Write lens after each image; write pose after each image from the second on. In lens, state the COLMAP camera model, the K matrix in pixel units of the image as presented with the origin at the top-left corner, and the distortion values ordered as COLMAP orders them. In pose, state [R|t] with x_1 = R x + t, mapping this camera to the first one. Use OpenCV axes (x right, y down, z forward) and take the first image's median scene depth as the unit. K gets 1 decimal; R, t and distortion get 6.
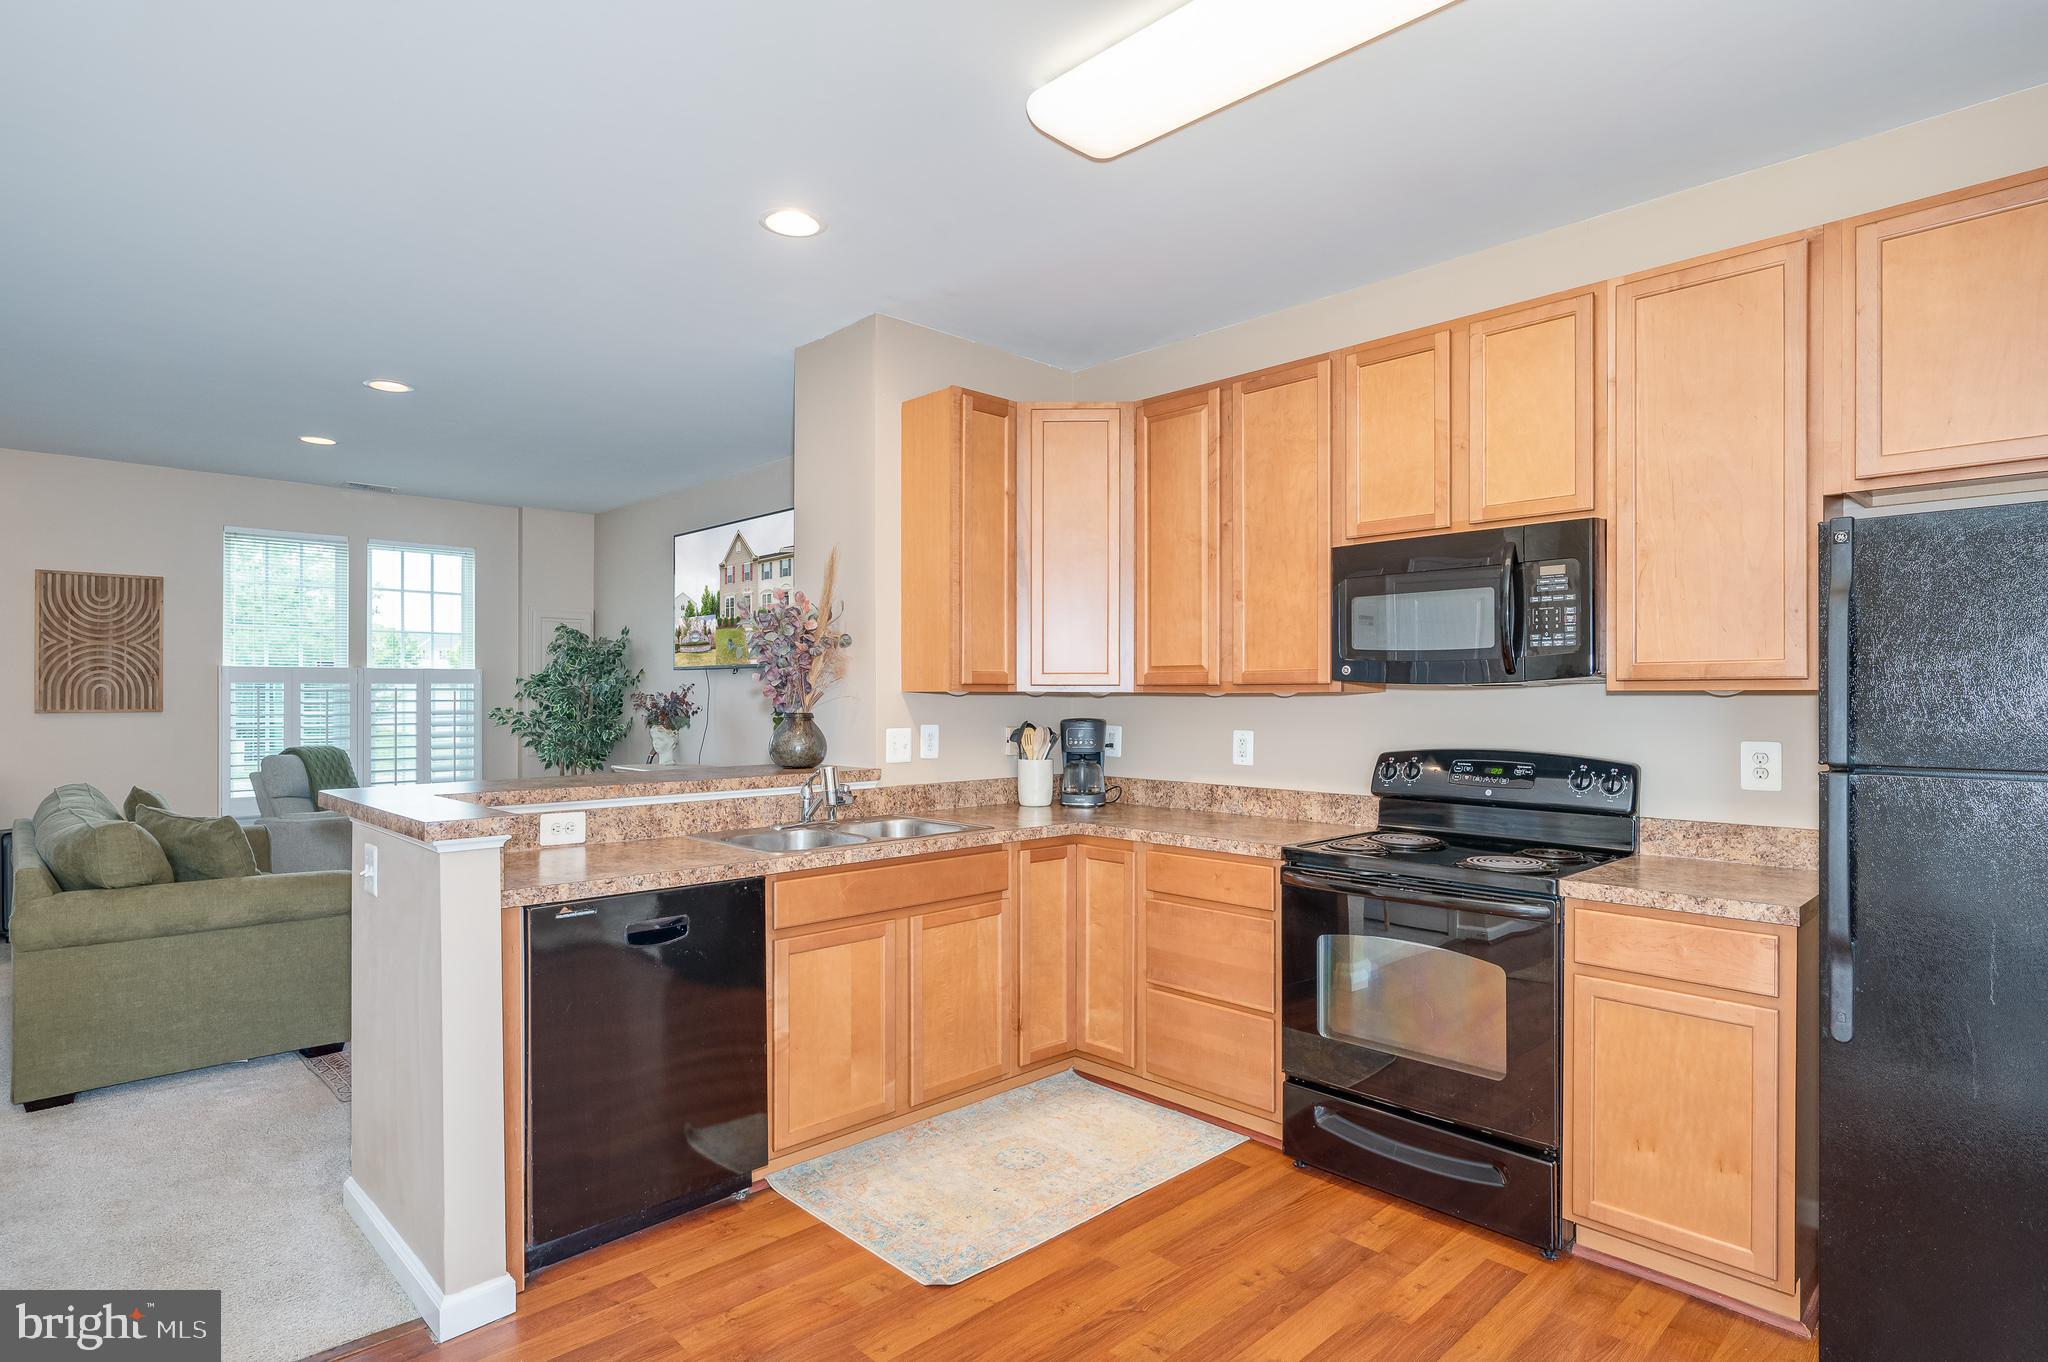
lens RADIAL K [[1054.2, 0, 1043.3], [0, 1054.2, 689.9], [0, 0, 1]] dist [-0.006579, -0.000344]
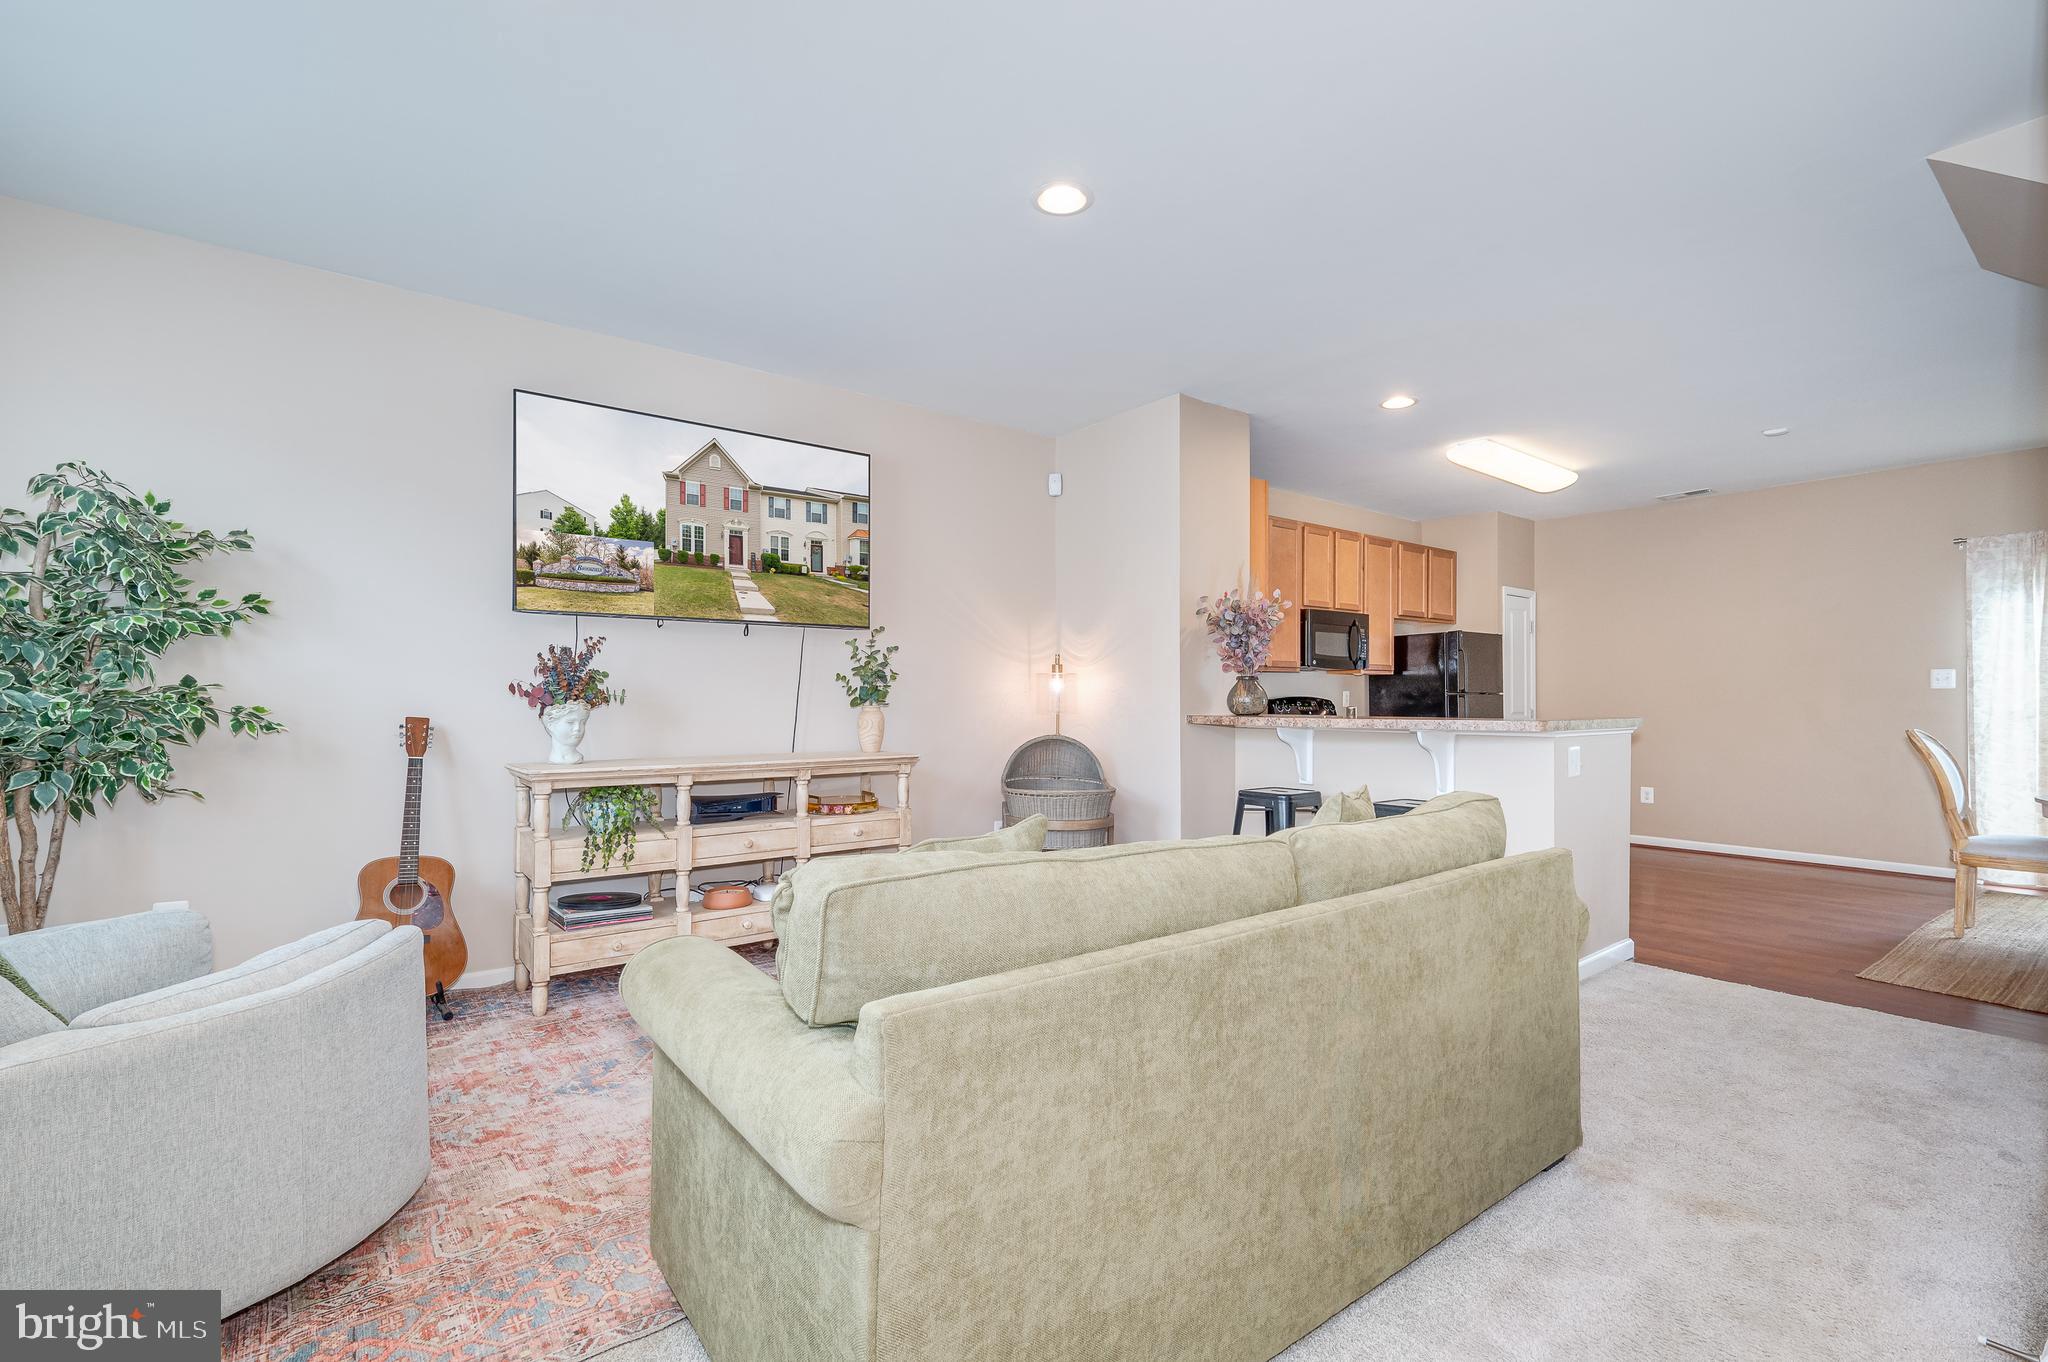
lens RADIAL K [[907.3, 0, 1032.4], [0, 907.3, 690.2], [0, 0, 1]] dist [-0.004632, -0.000585]
pose [[0.126441, -0.001522, 0.991973, -1.512382], [-0.008069, 0.999964, 0.002562, 0.041054], [-0.991941, -0.008328, 0.126424, 1.158180]]
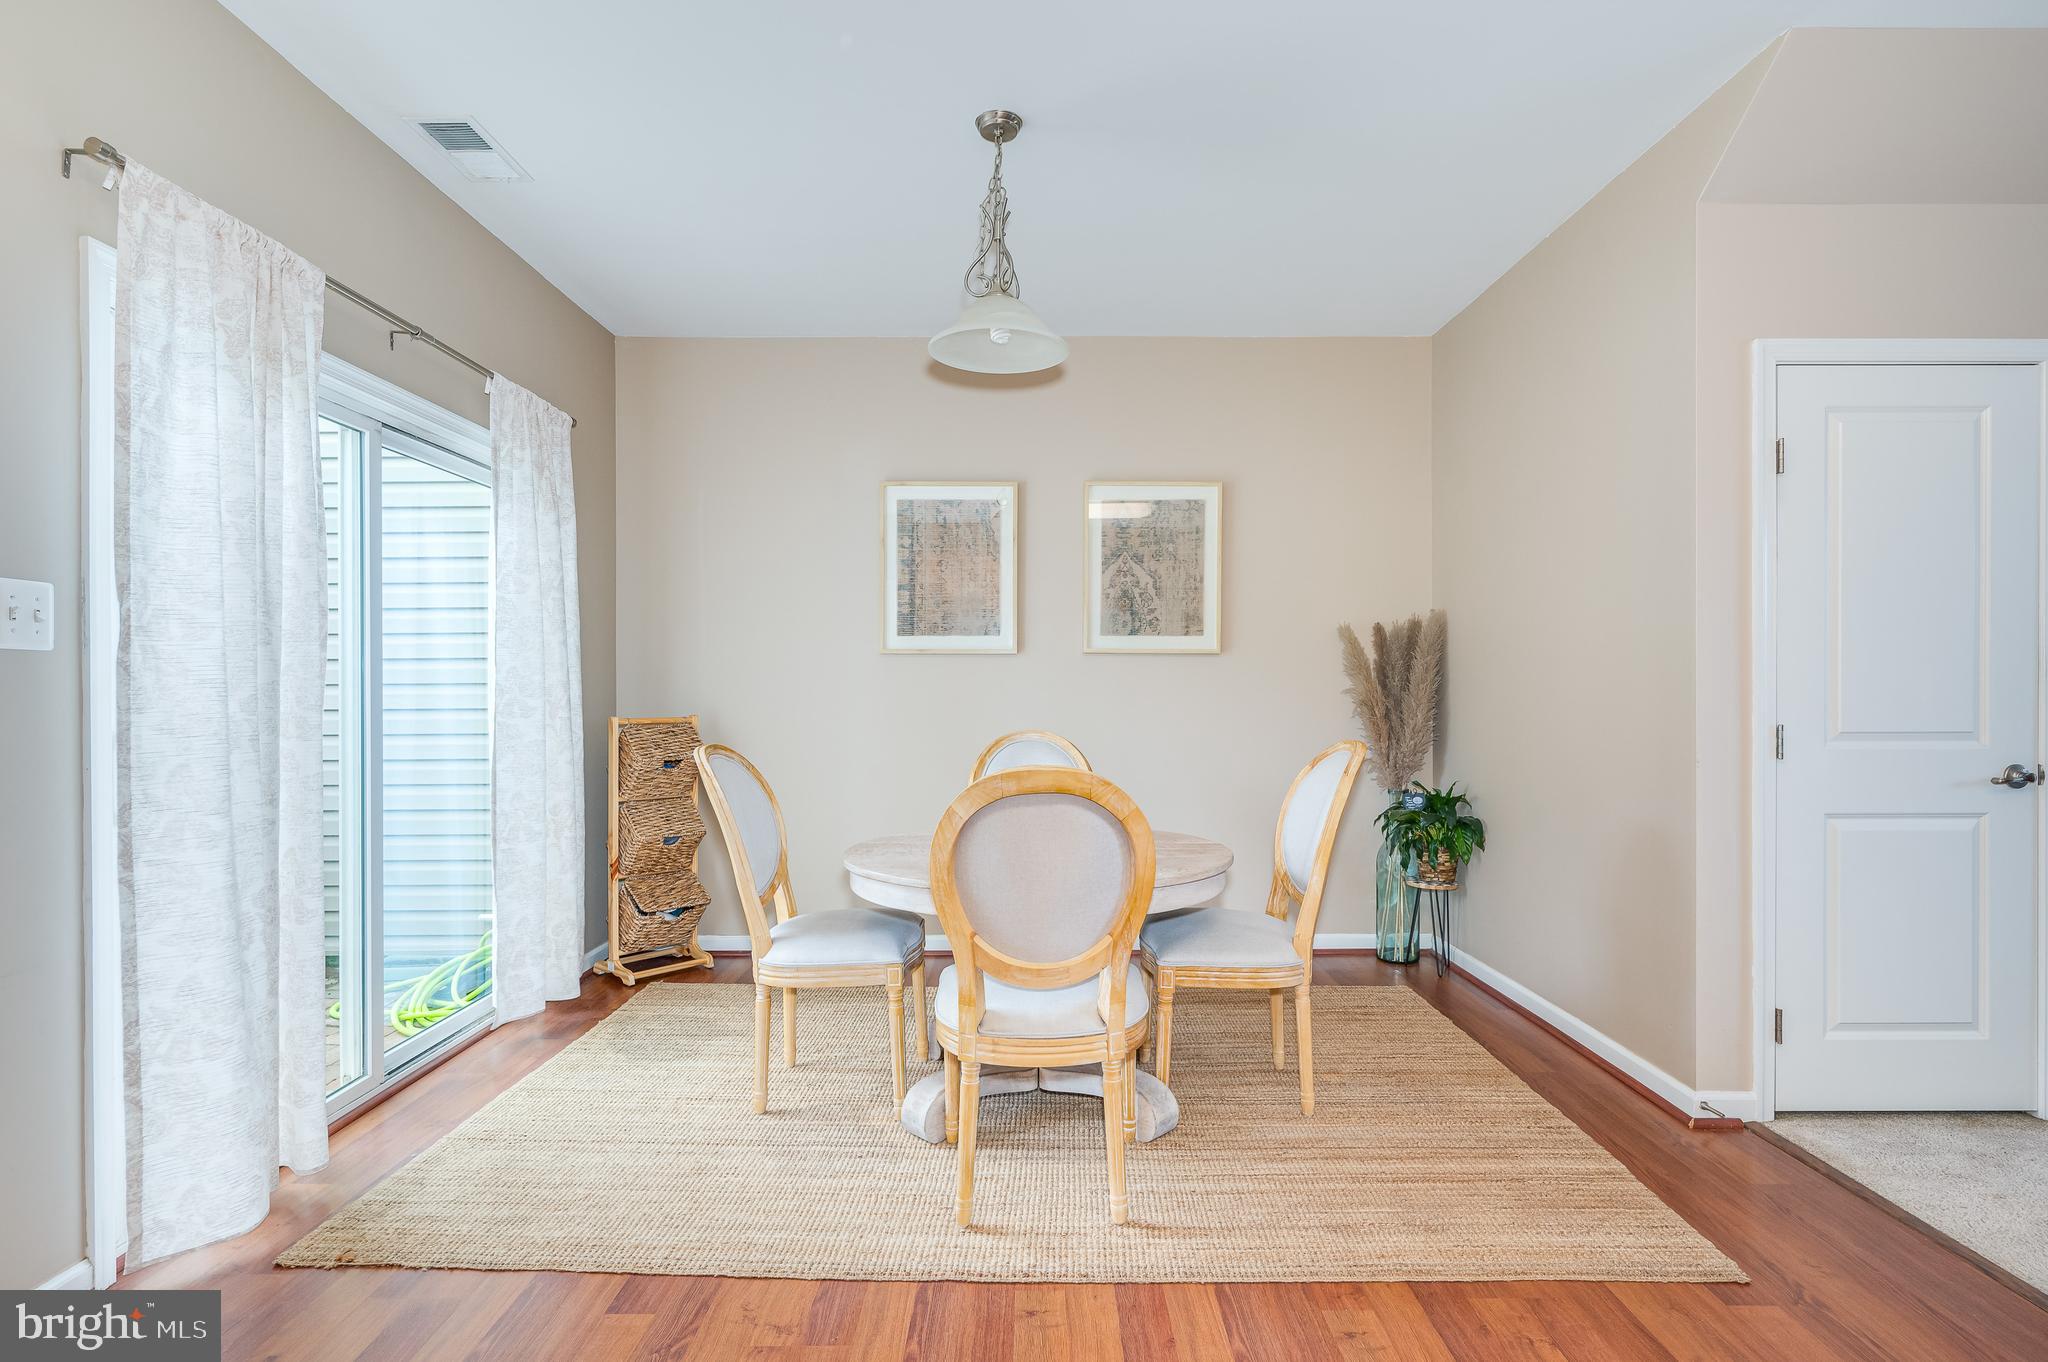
lens RADIAL K [[1016.6, 0, 1016.6], [0, 1016.6, 692.3], [0, 0, 1]] dist [-0.000947, 0.000330]
pose [[-0.705049, 0.002329, -0.709155, 0.255639], [0.002948, 0.999996, 0.000354, 0.050063], [0.709153, -0.001841, -0.705052, 0.479466]]
